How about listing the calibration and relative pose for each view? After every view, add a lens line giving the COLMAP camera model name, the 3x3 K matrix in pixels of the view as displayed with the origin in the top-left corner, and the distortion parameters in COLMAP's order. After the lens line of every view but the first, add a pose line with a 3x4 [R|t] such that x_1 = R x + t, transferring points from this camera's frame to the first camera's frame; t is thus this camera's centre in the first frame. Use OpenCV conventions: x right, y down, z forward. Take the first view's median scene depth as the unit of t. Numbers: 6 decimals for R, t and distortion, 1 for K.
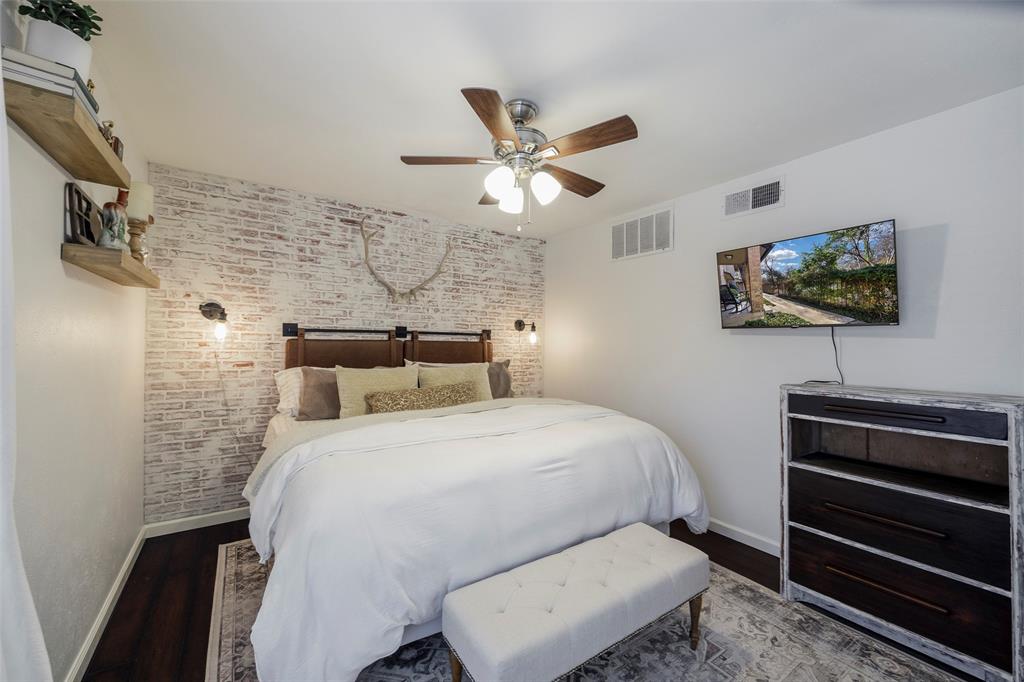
lens RADIAL K [[401.3, 0, 519.2], [0, 401.3, 341.0], [0, 0, 1]] dist [-0.004579, -0.000048]
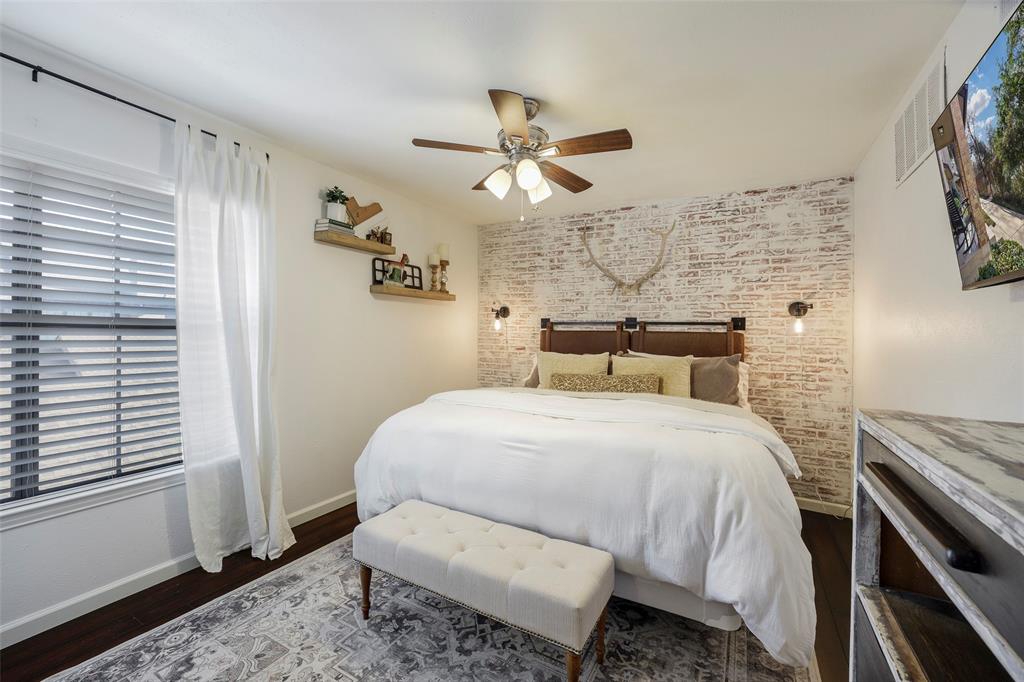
lens RADIAL K [[424.5, 0, 513.7], [0, 424.5, 334.3], [0, 0, 1]] dist [-0.005403, -0.000108]
pose [[0.436318, -0.005513, -0.899776, 0.723228], [-0.007326, 0.999926, -0.009679, 0.025198], [0.899763, 0.010815, 0.436245, 0.347987]]
